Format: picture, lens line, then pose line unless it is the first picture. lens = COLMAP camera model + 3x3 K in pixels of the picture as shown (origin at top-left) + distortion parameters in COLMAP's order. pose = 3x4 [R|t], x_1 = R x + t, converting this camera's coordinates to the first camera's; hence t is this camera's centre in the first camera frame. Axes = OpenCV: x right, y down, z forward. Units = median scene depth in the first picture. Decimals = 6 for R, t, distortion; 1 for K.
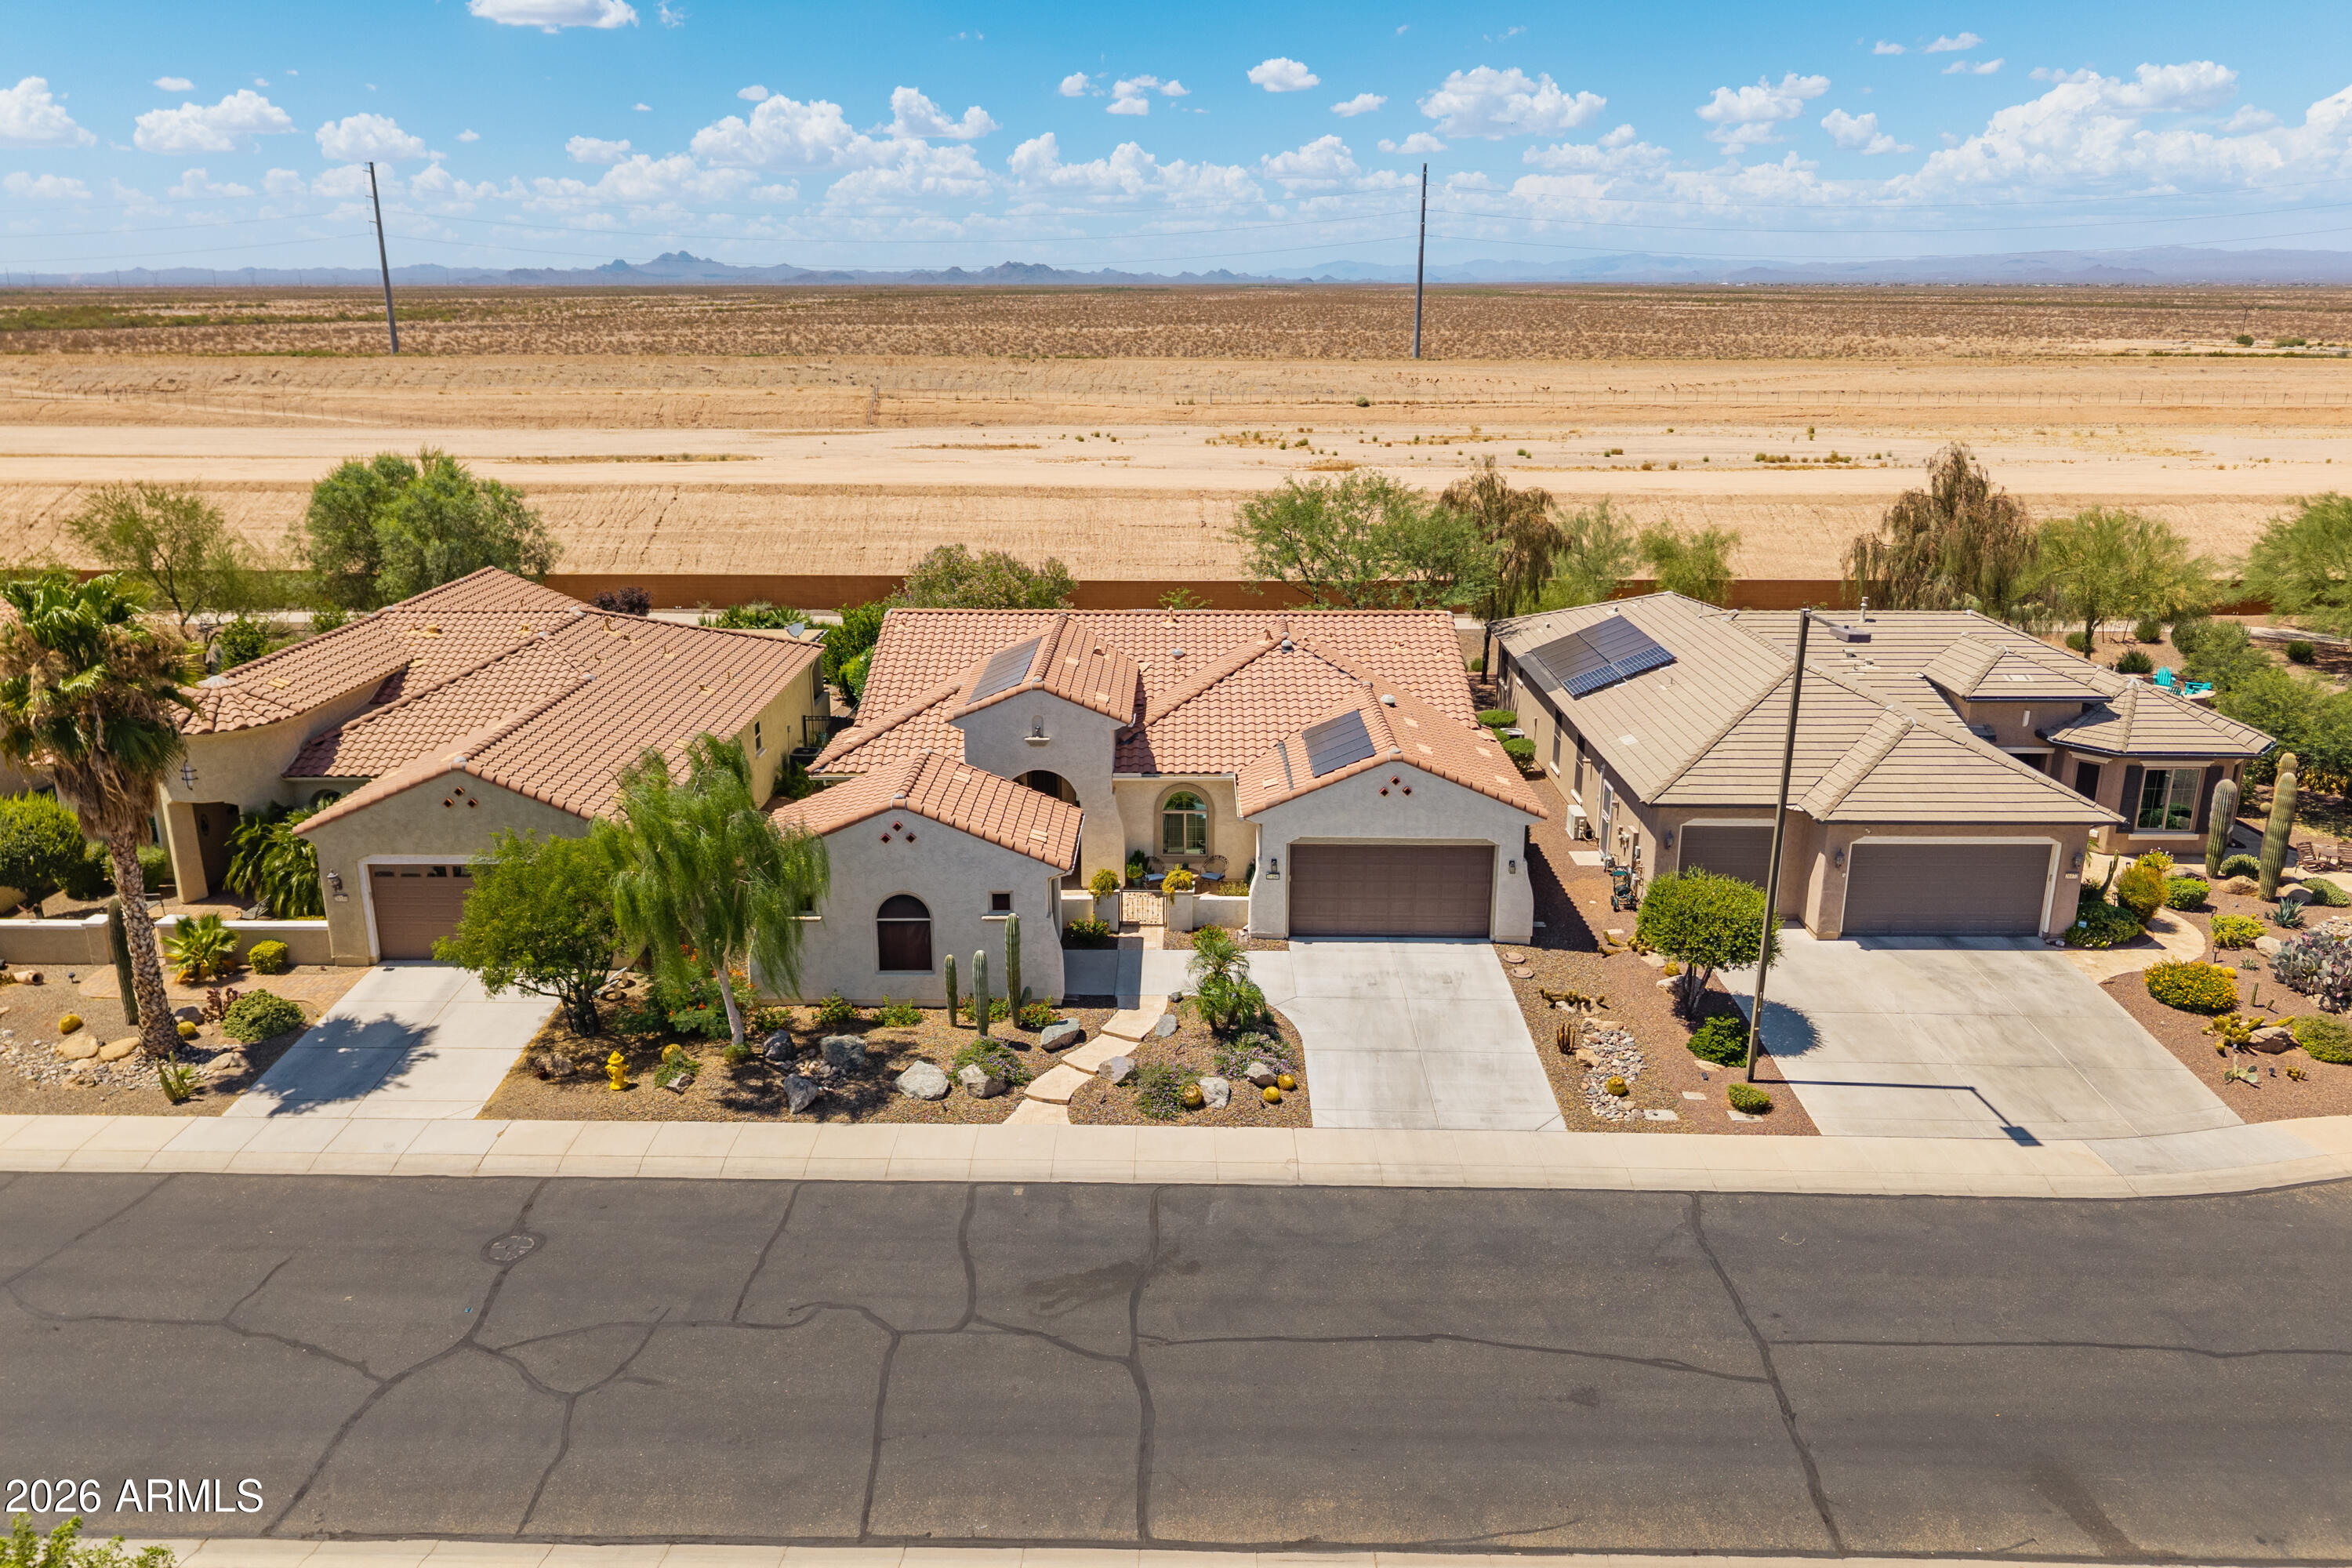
lens RADIAL K [[1575.2, 0, 1174.0], [0, 1575.2, 718.7], [0, 0, 1]] dist [0.015843, -0.012200]
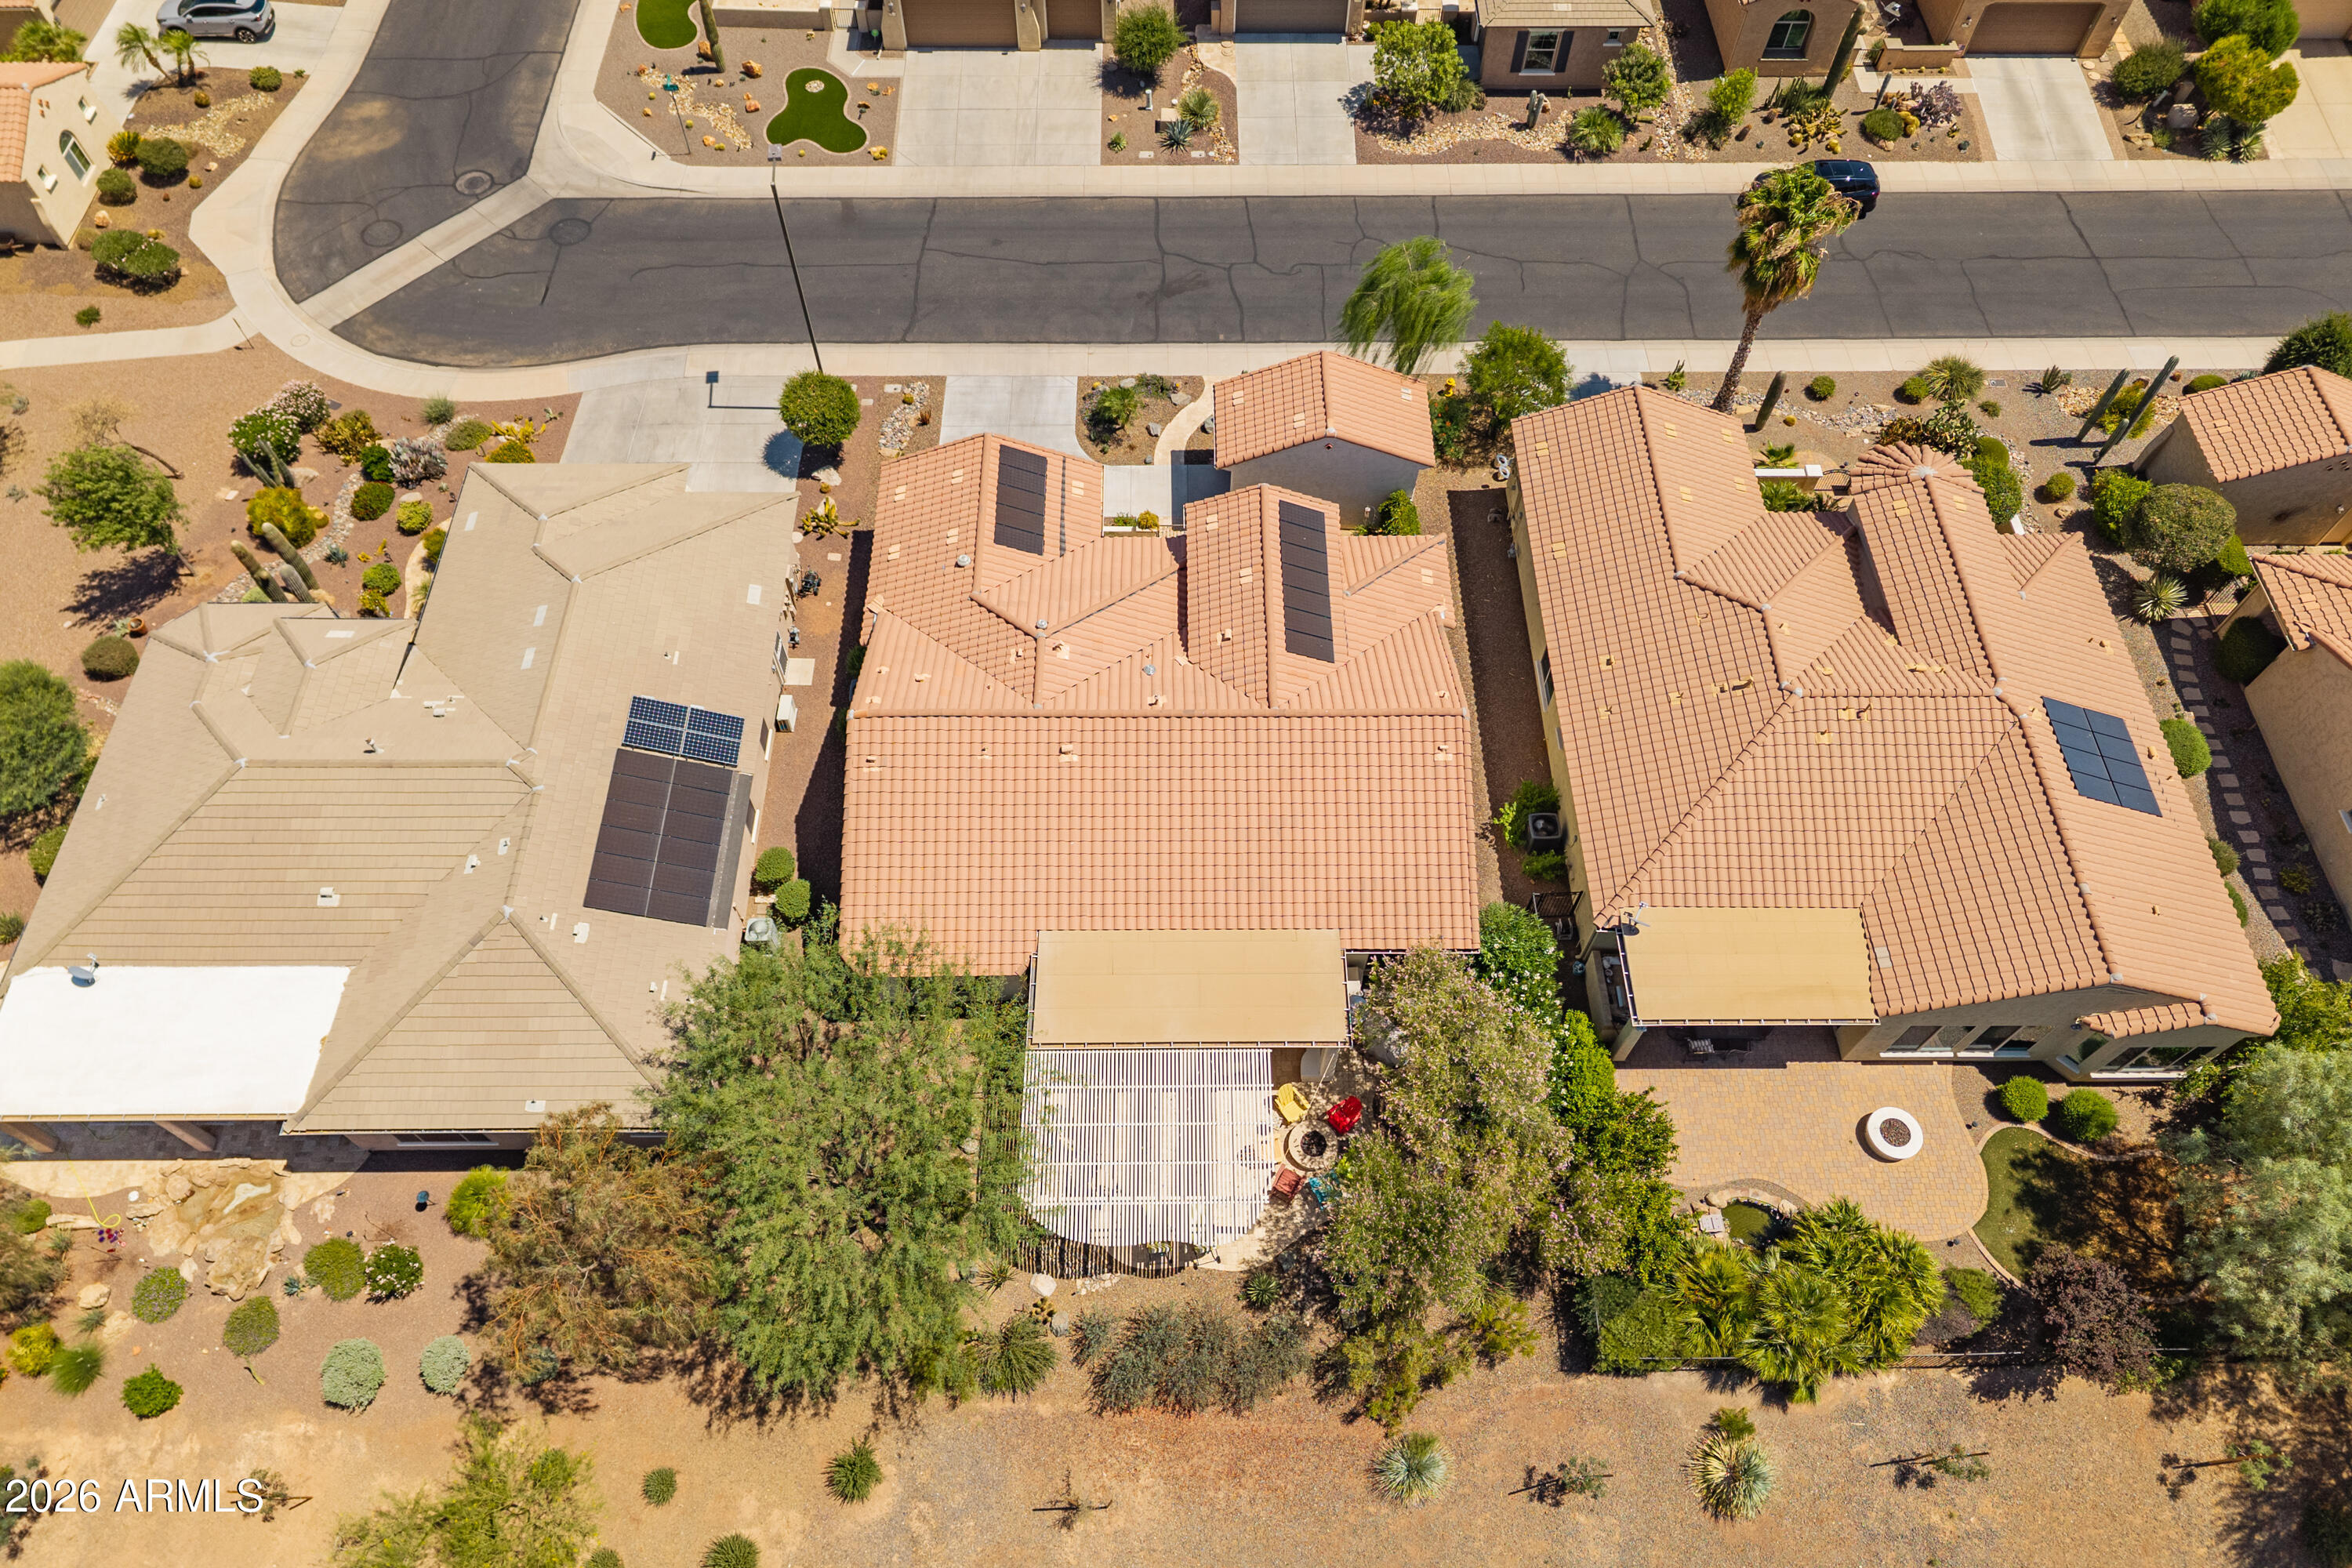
lens RADIAL K [[1575.2, 0, 1180.5], [0, 1575.2, 760.4], [0, 0, 1]] dist [0.015843, -0.012200]
pose [[-0.999750, 0.010704, -0.019635, 0.003688], [-0.015578, 0.296602, 0.954874, -1.262515], [0.016045, 0.954941, -0.296361, 1.757282]]
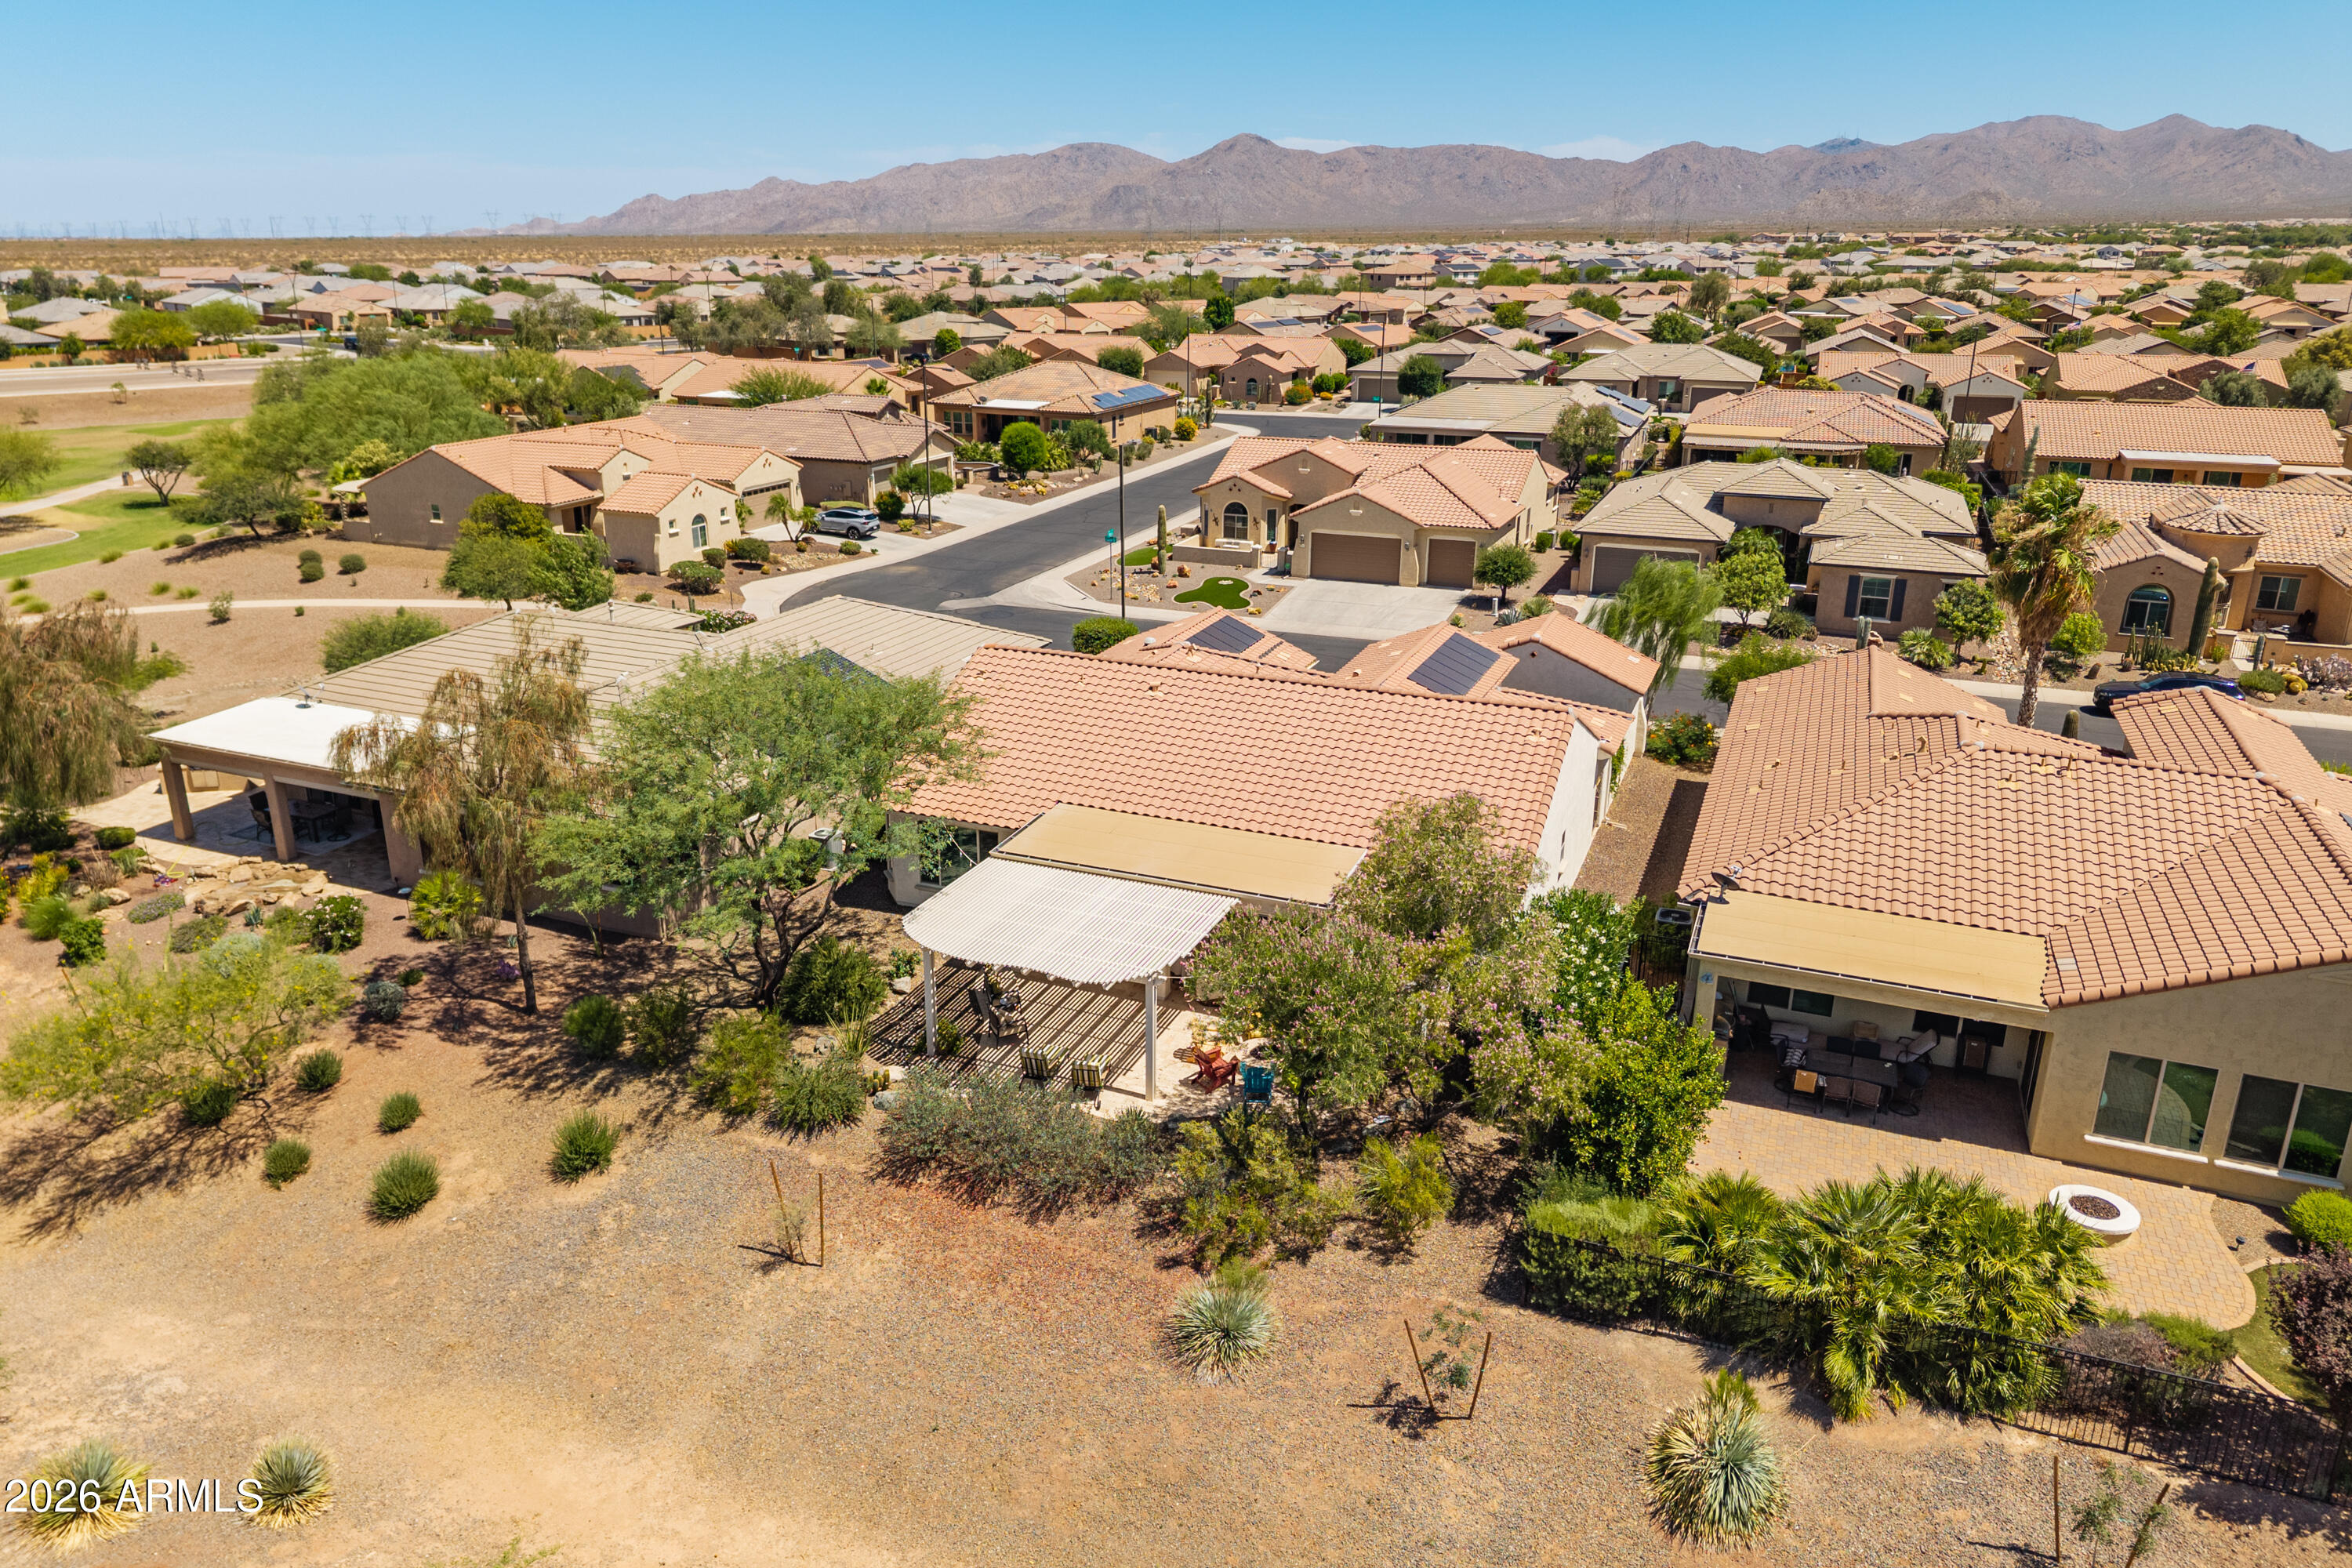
lens RADIAL K [[1575.2, 0, 1178.3], [0, 1575.2, 758.8], [0, 0, 1]] dist [0.015843, -0.012200]
pose [[-0.927092, -0.125159, 0.353322, -0.388143], [0.091465, 0.838576, 0.537052, -0.699153], [-0.363504, 0.530213, -0.765989, 2.347203]]
